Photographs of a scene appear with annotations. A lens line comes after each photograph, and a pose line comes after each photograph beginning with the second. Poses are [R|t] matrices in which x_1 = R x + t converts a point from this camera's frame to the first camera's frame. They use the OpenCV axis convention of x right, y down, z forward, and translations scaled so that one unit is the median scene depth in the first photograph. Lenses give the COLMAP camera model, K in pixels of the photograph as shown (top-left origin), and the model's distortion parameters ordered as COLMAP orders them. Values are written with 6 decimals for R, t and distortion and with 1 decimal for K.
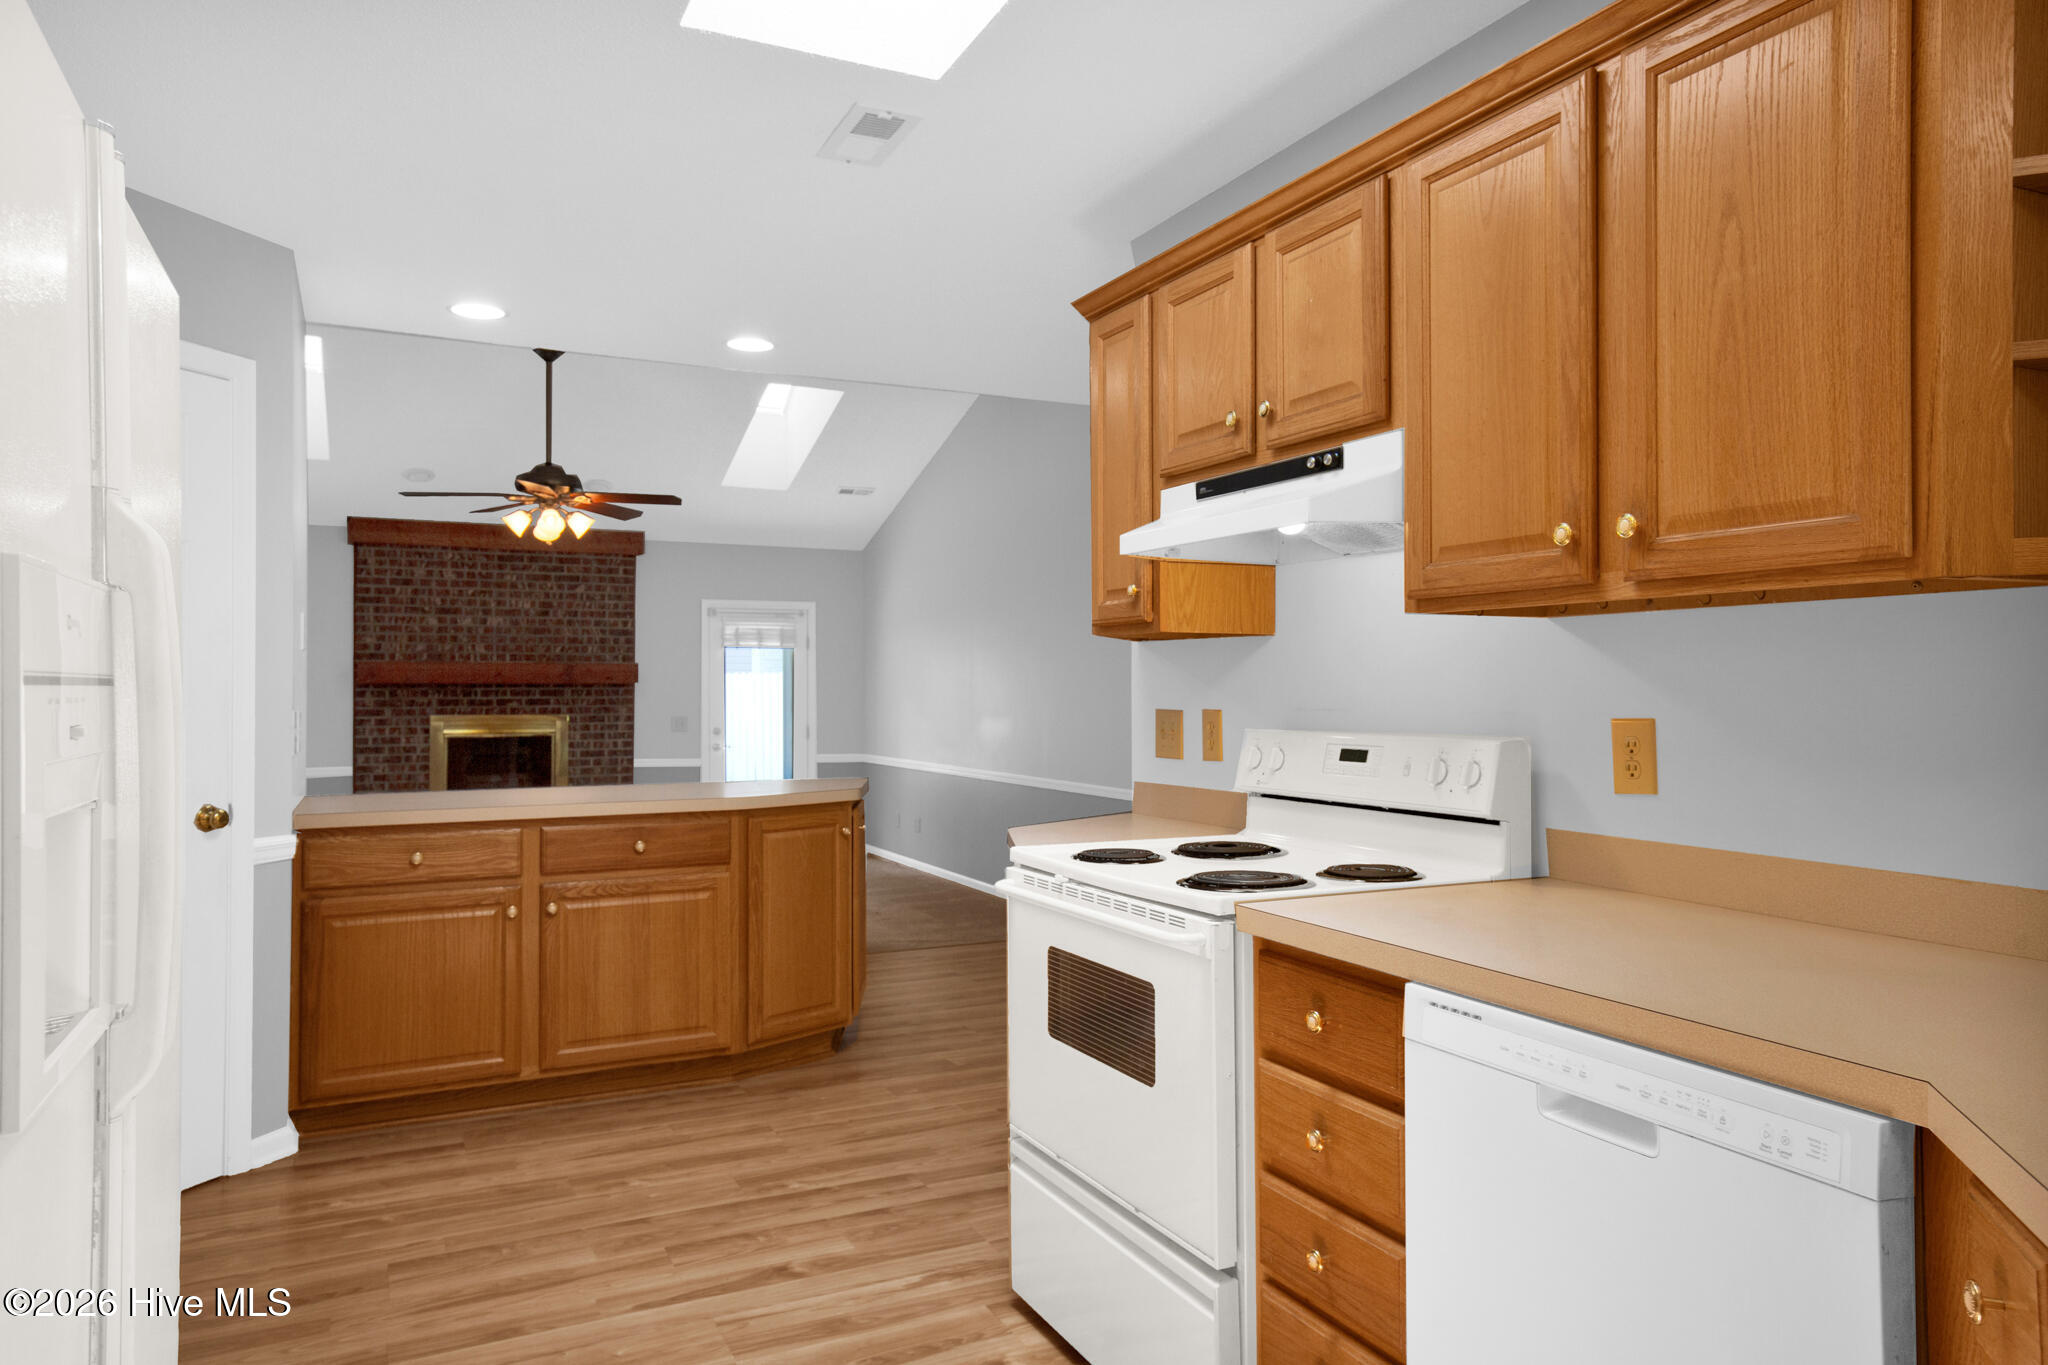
lens RADIAL K [[1377.7, 0, 1033.0], [0, 1377.7, 669.6], [0, 0, 1]] dist [0.028024, 0.000653]
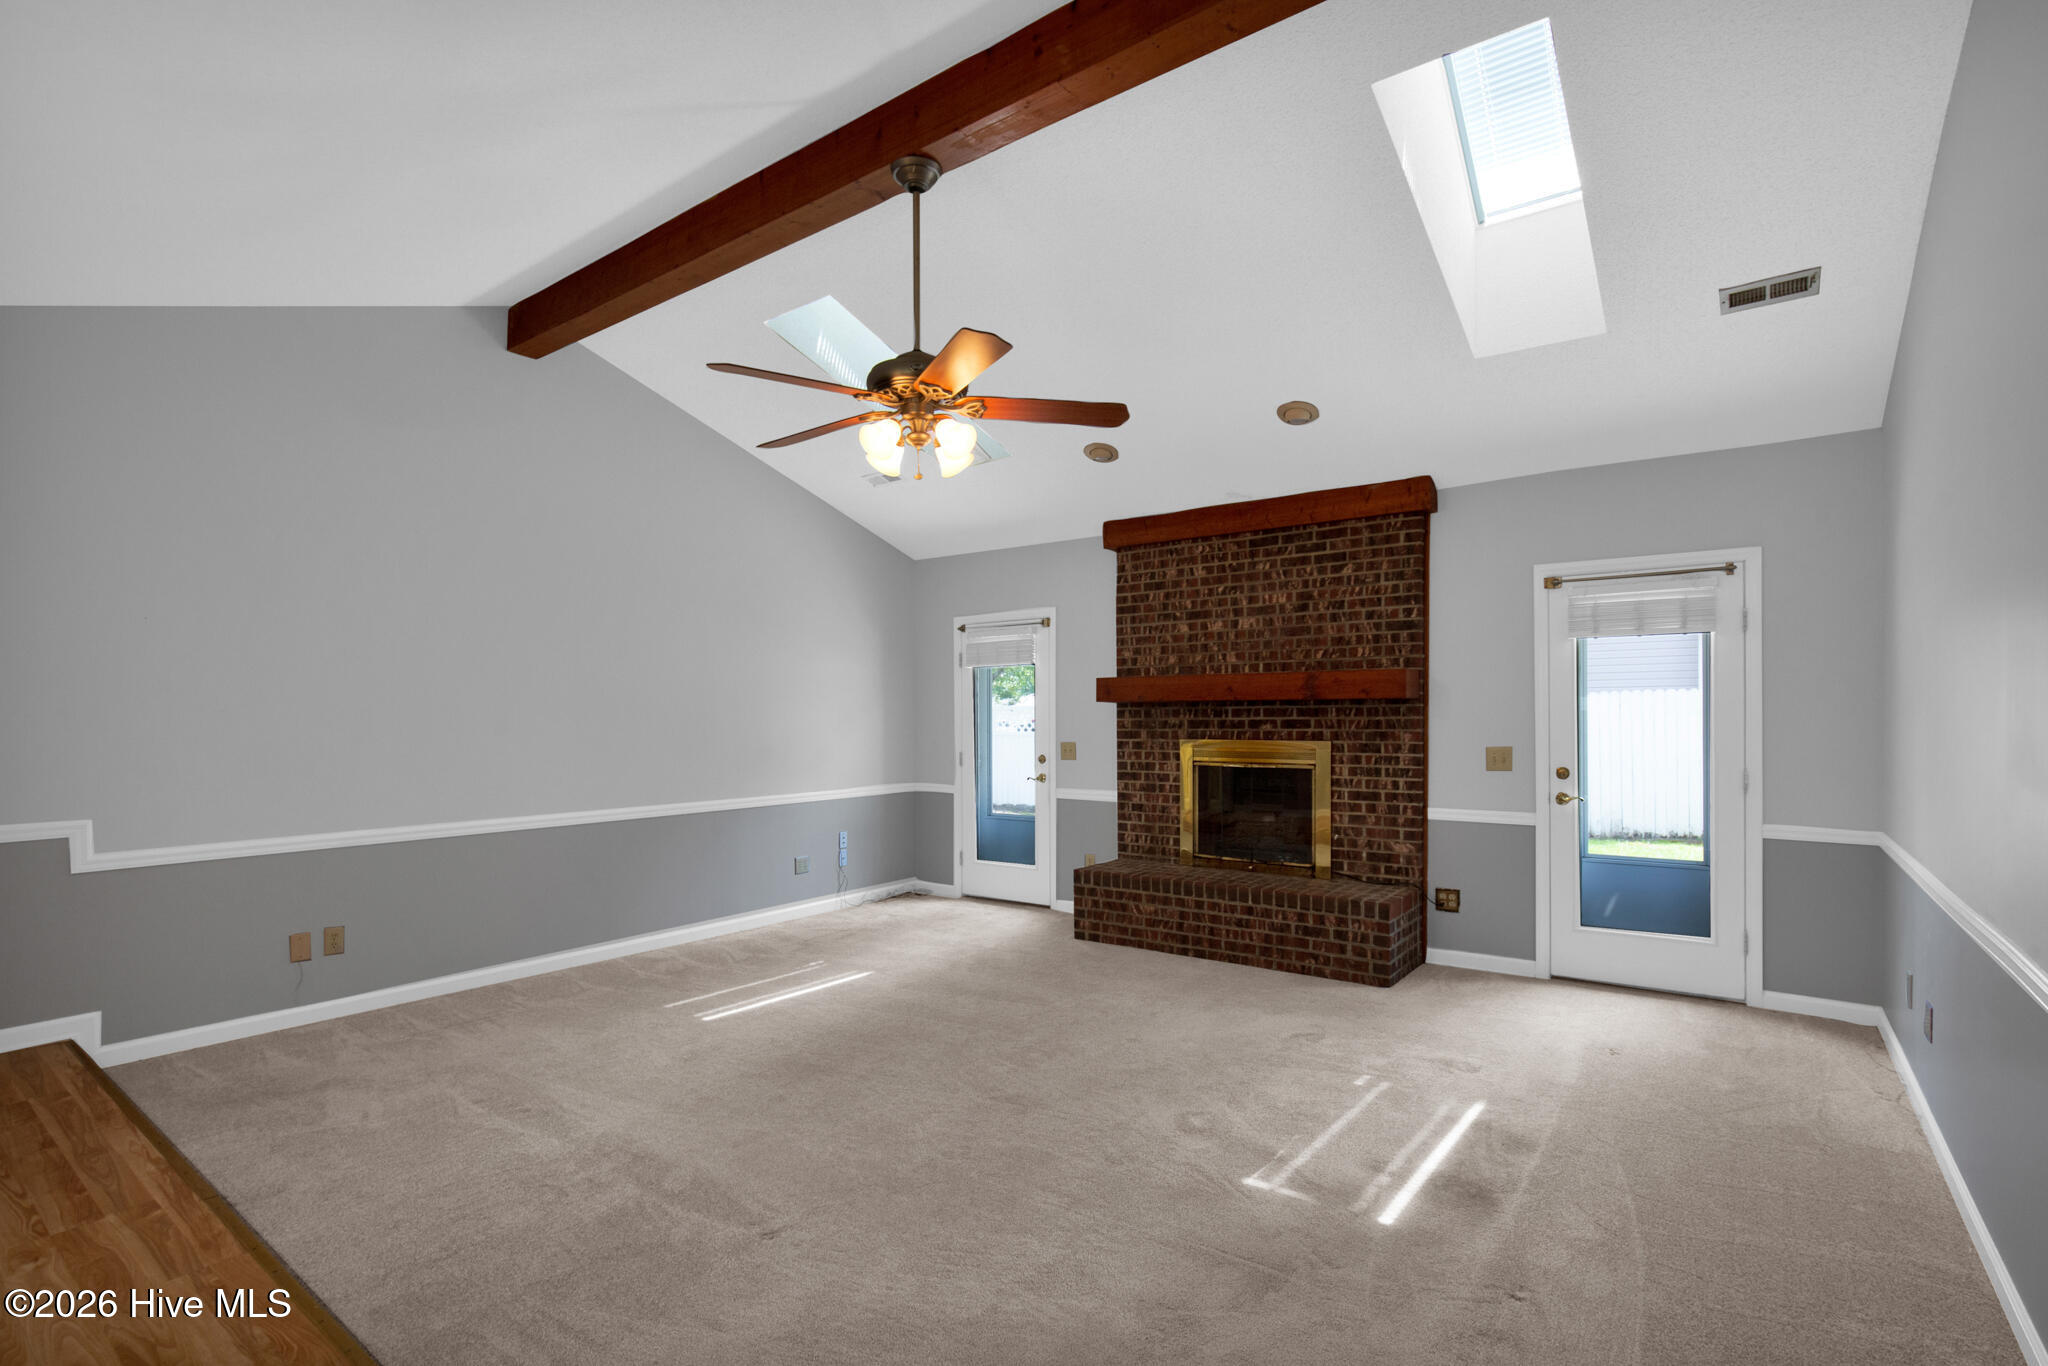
lens RADIAL K [[961.4, 0, 1027.9], [0, 961.4, 716.0], [0, 0, 1]] dist [-0.014883, -0.000085]
pose [[0.457619, 0.002499, -0.889145, 0.049089], [0.020176, 0.999709, 0.013194, 0.009187], [0.888920, -0.023977, 0.457435, 0.645302]]
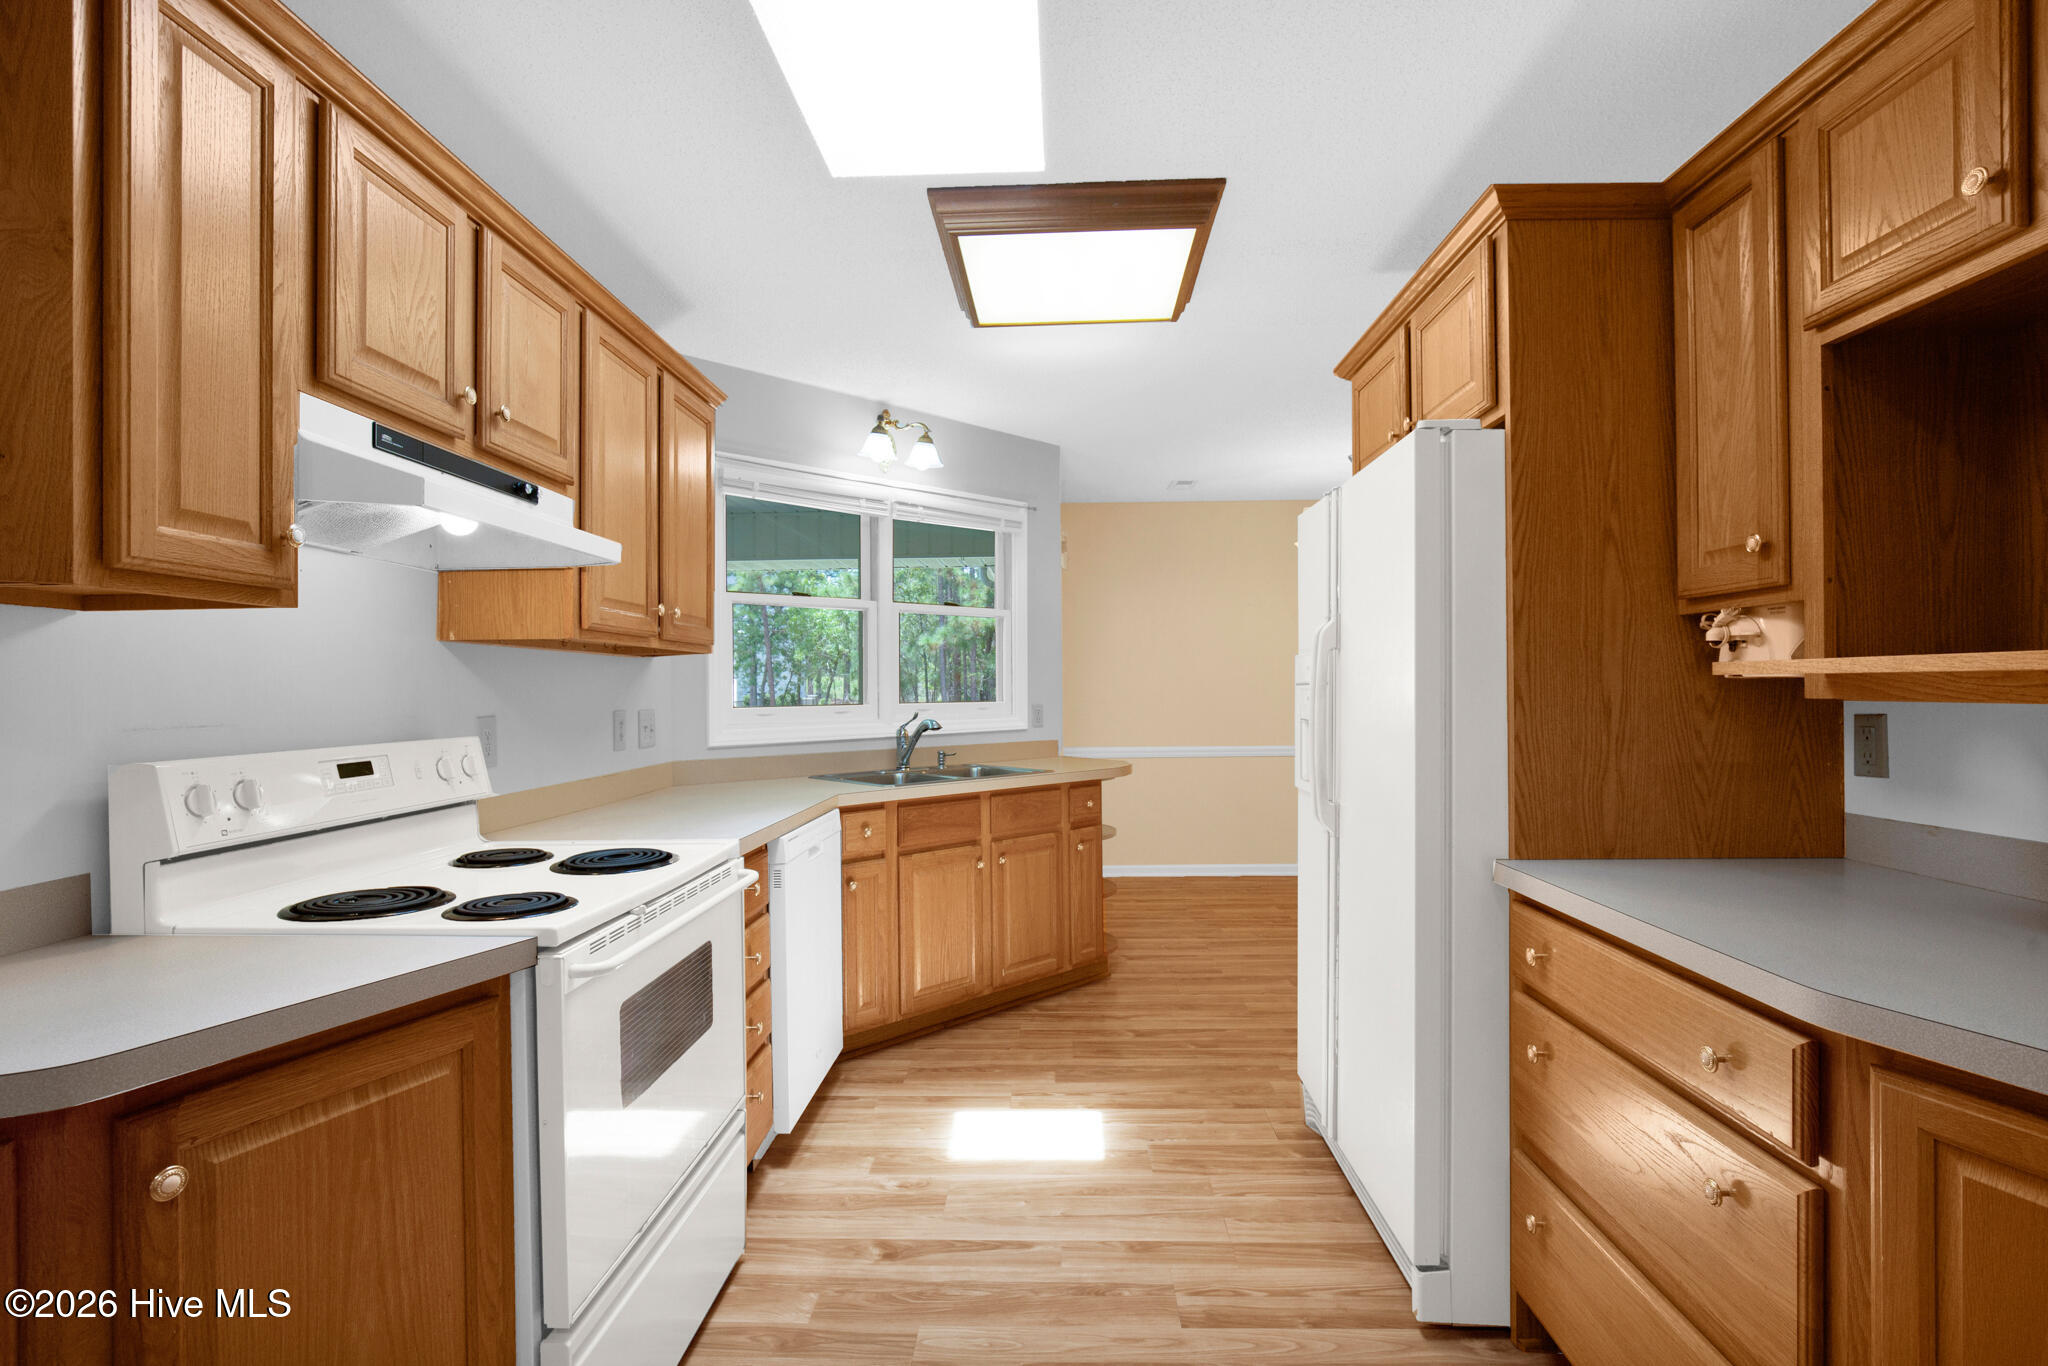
lens RADIAL K [[961.7, 0, 1034.1], [0, 961.7, 685.6], [0, 0, 1]] dist [-0.013484, 0.015190]
pose [[-0.888567, 0.012447, 0.458578, -0.123995], [0.005210, 0.999841, -0.017043, 0.005080], [-0.458717, -0.012754, -0.888491, 0.367489]]
